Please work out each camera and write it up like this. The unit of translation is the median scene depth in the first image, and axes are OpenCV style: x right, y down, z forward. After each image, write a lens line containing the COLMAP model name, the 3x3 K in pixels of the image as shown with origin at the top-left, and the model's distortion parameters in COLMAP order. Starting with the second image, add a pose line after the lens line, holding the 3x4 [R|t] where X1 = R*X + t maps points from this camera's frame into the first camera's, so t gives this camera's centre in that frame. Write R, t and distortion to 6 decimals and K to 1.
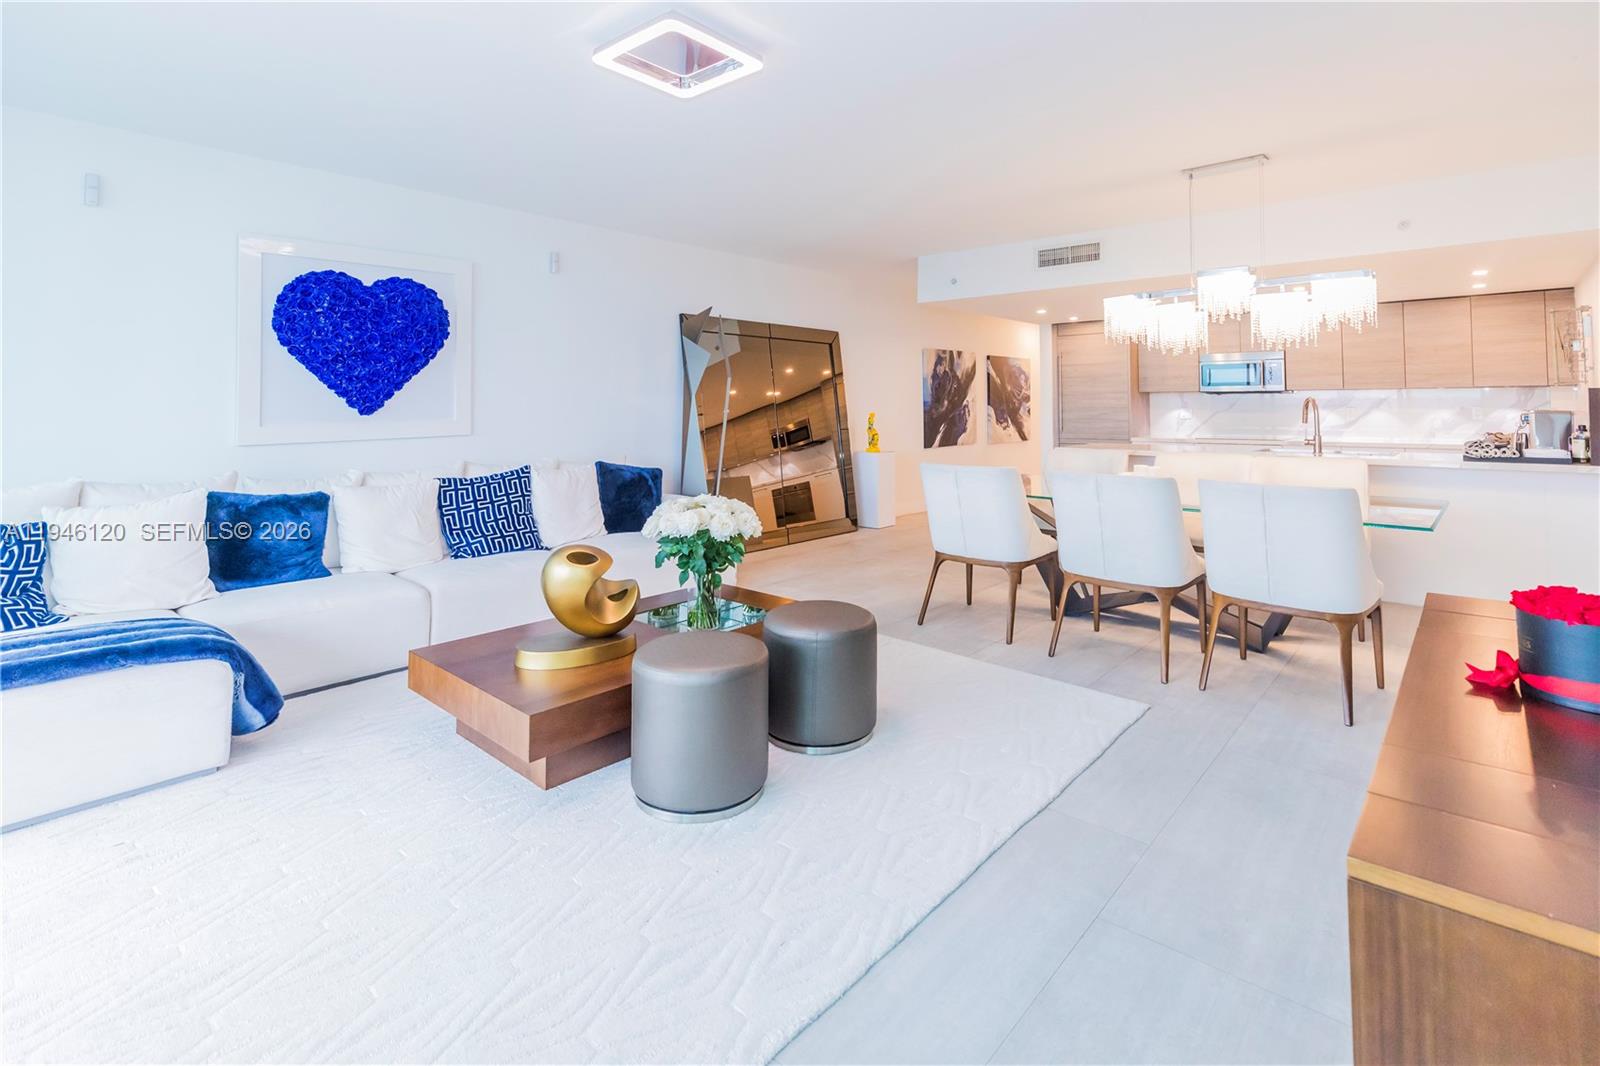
lens RADIAL K [[779.6, 0, 779.6], [0, 779.6, 372.7], [0, 0, 1]] dist [0.015908, -0.000122]
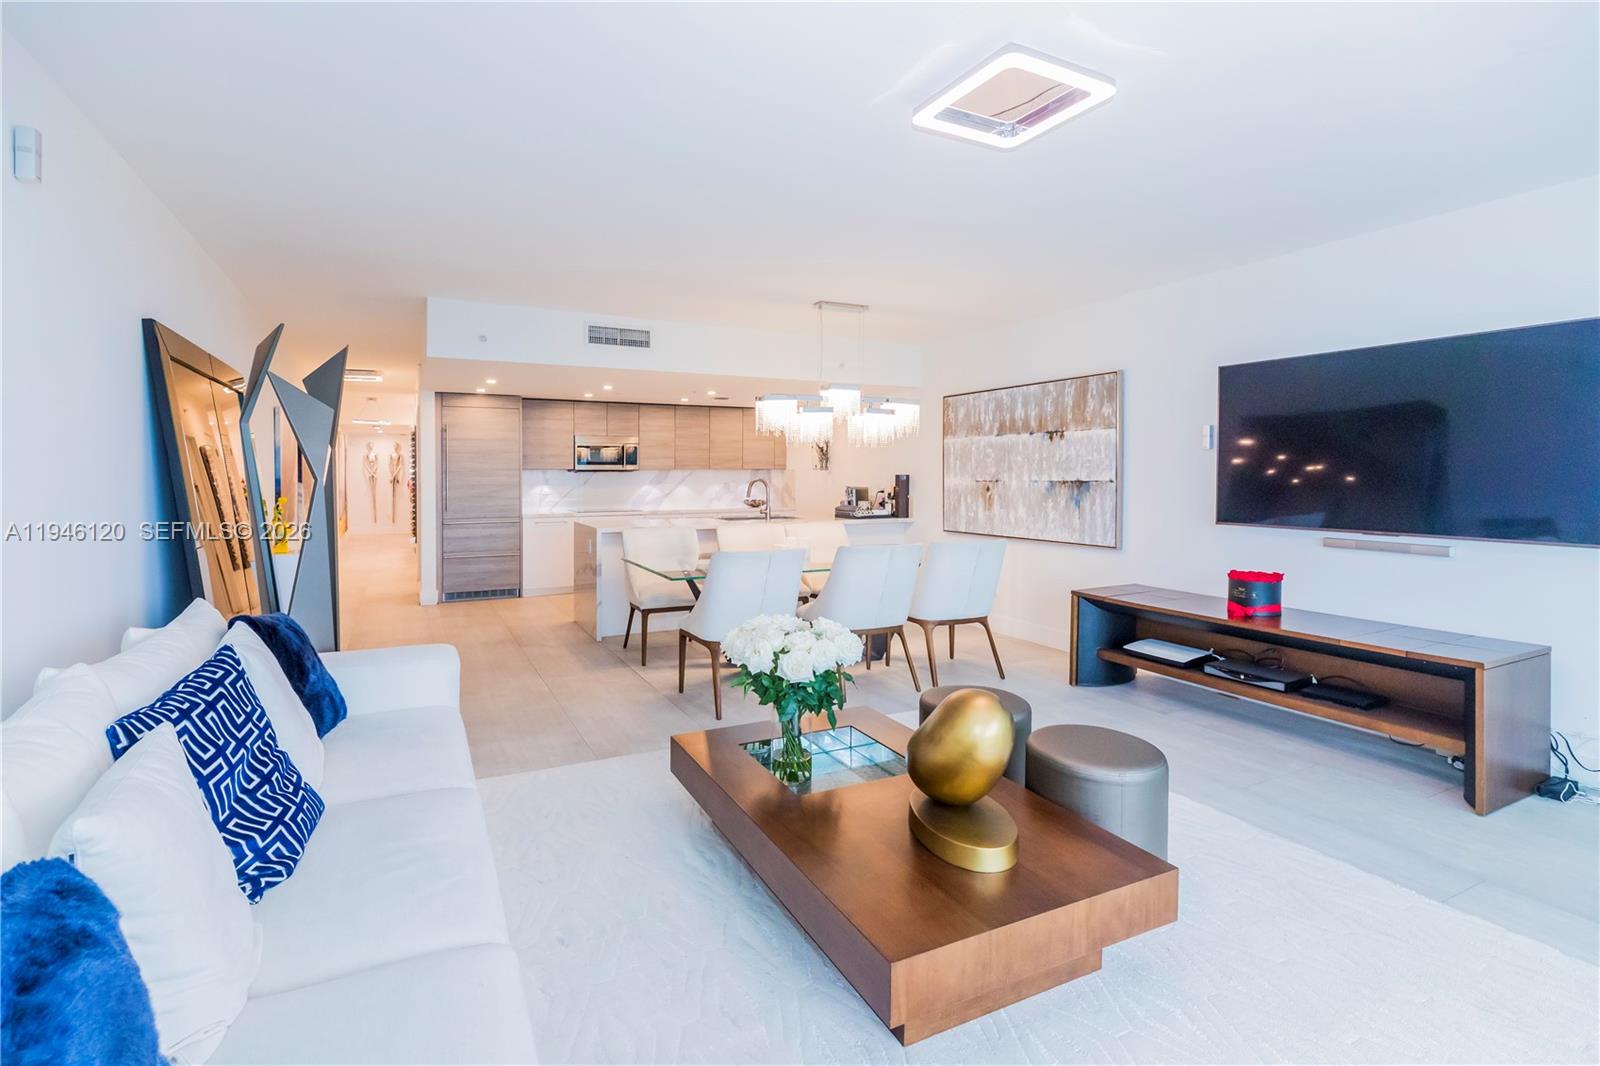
lens RADIAL K [[766.4, 0, 802.7], [0, 766.4, 486.4], [0, 0, 1]] dist [0.002202, 0.000166]
pose [[0.344069, -0.013710, 0.938844, -0.467433], [-0.042427, 0.998645, 0.030132, 0.002118], [-0.937985, -0.050200, 0.343022, 0.421086]]
